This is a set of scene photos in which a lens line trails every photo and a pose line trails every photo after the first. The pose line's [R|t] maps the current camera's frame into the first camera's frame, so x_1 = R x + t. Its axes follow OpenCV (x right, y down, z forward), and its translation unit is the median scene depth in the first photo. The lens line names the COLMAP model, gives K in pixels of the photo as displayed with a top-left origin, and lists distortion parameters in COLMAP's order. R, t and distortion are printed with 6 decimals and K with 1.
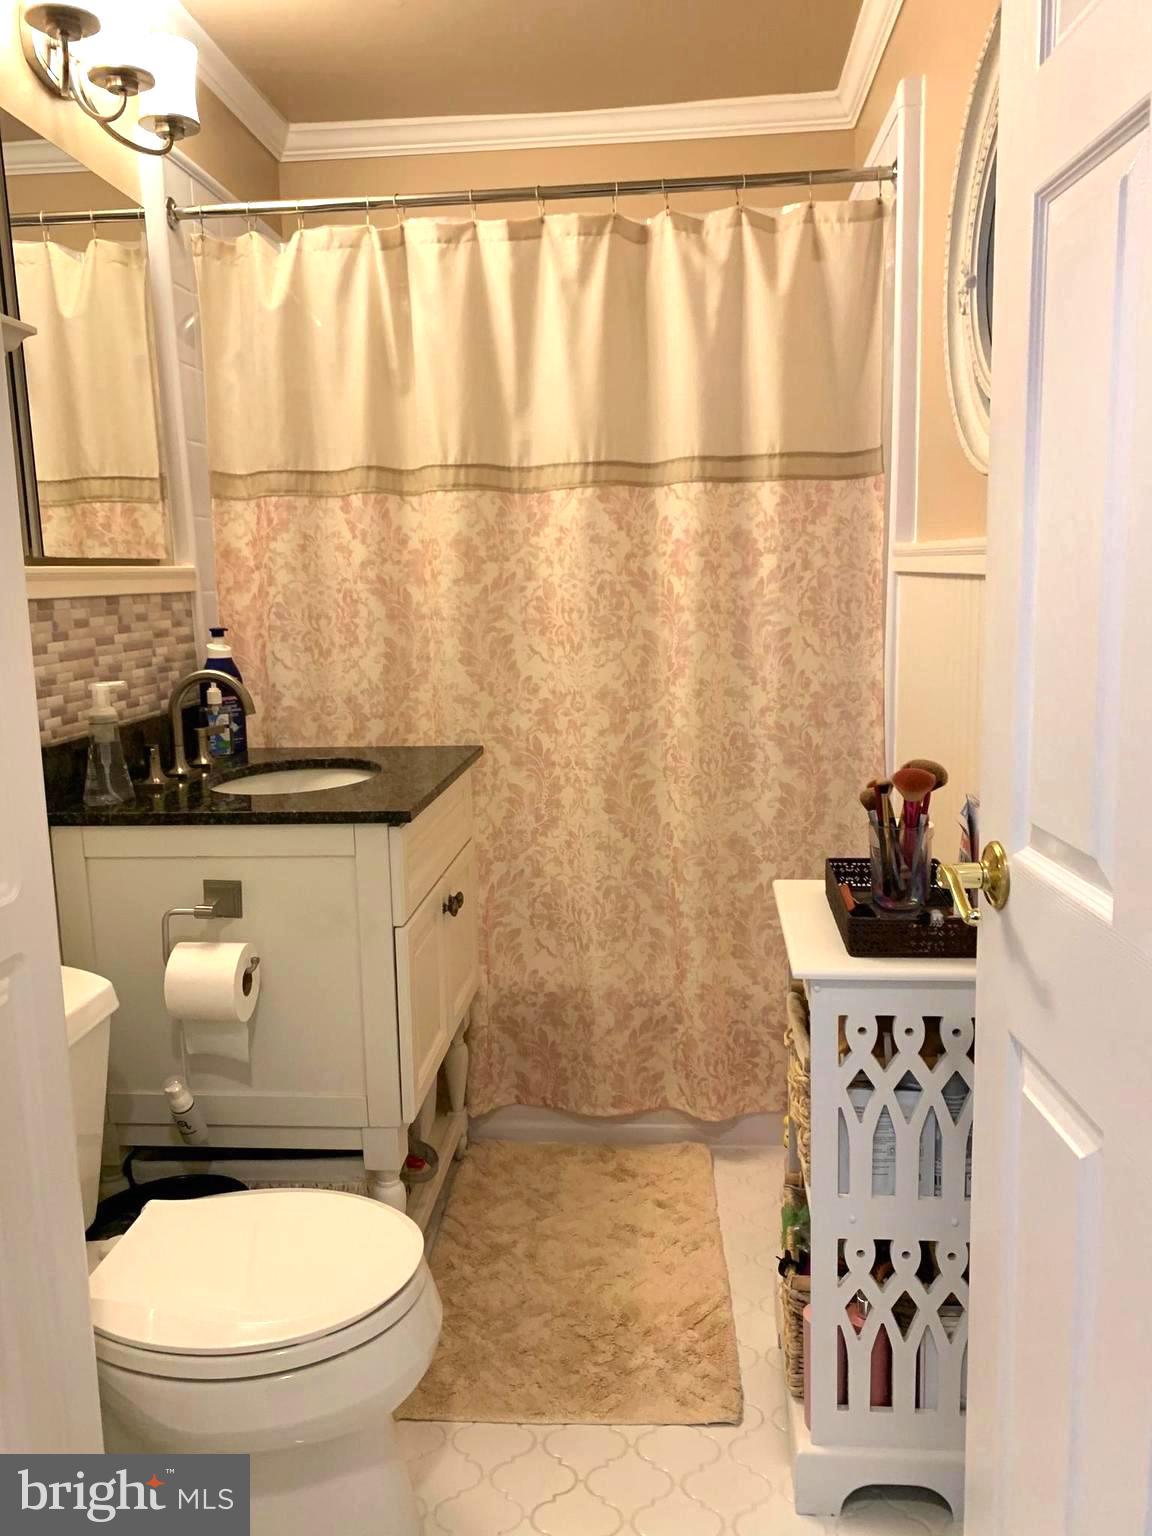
lens RADIAL K [[1167.1, 0, 584.0], [0, 1167.1, 746.6], [0, 0, 1]] dist [0.132209, -0.278688]
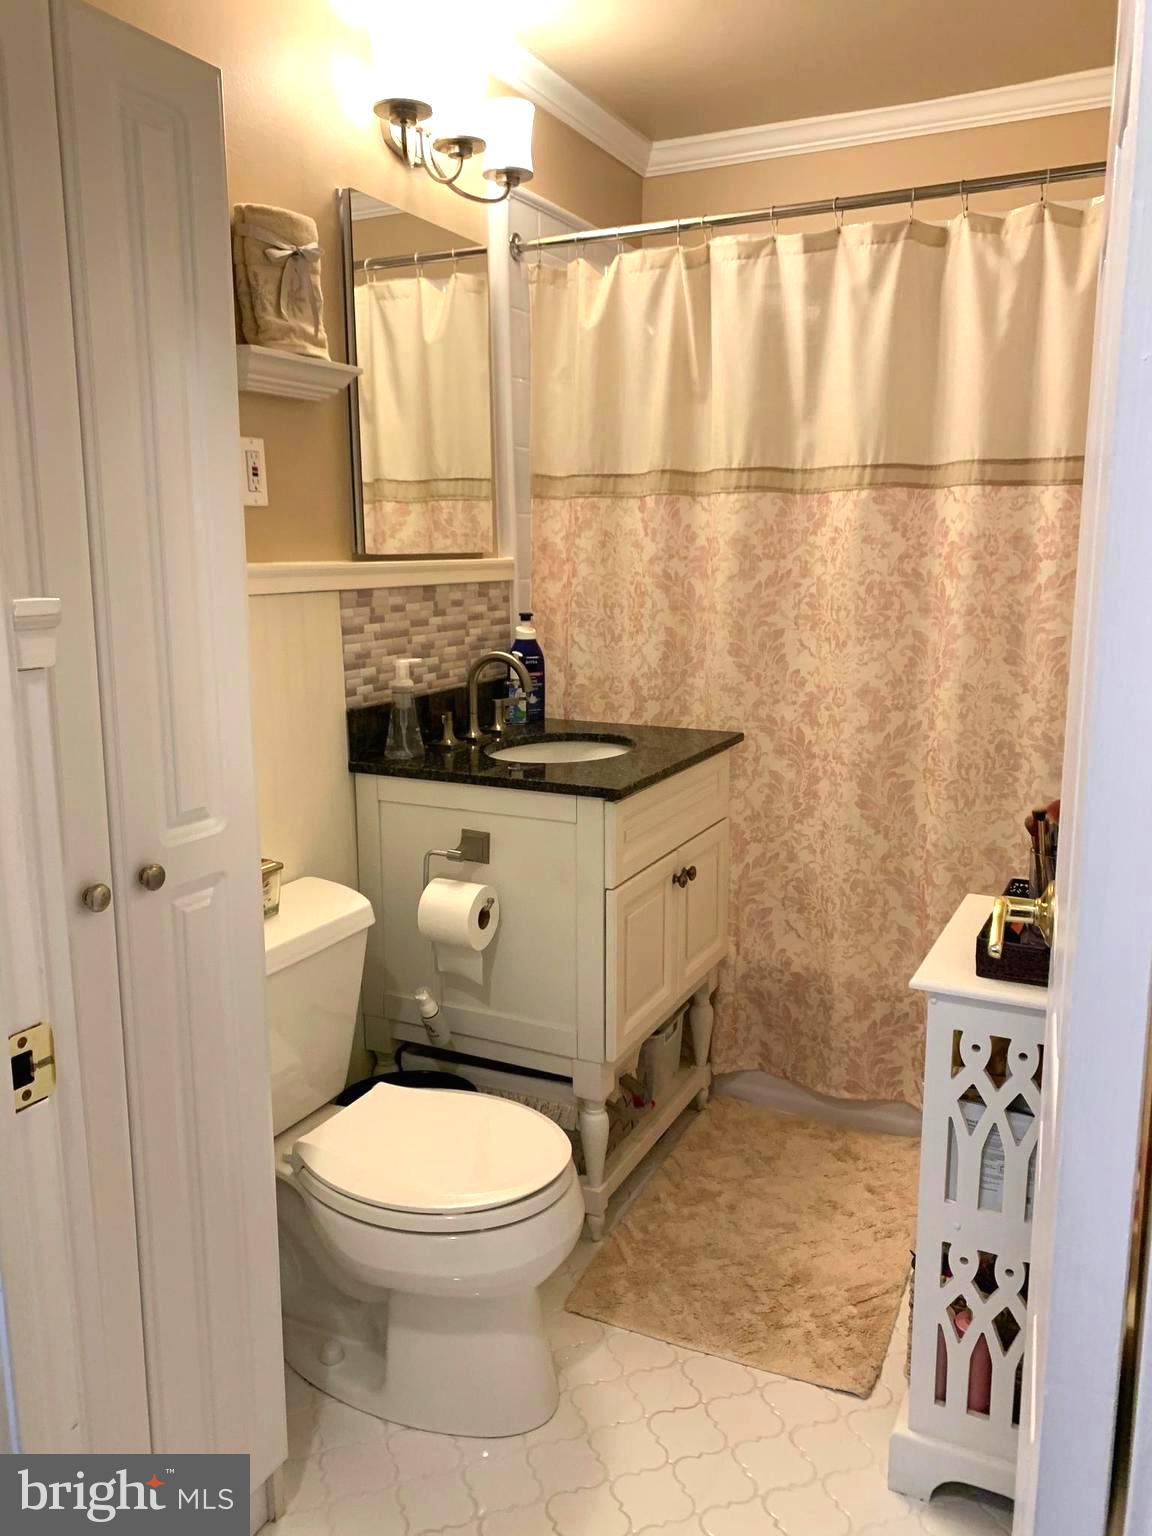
lens RADIAL K [[1167.1, 0, 584.0], [0, 1167.1, 746.6], [0, 0, 1]] dist [0.132209, -0.278688]
pose [[0.931111, 0.085531, -0.354566, 0.156532], [-0.074862, 0.996235, 0.043727, -0.024069], [0.356971, -0.014171, 0.934008, -0.048072]]
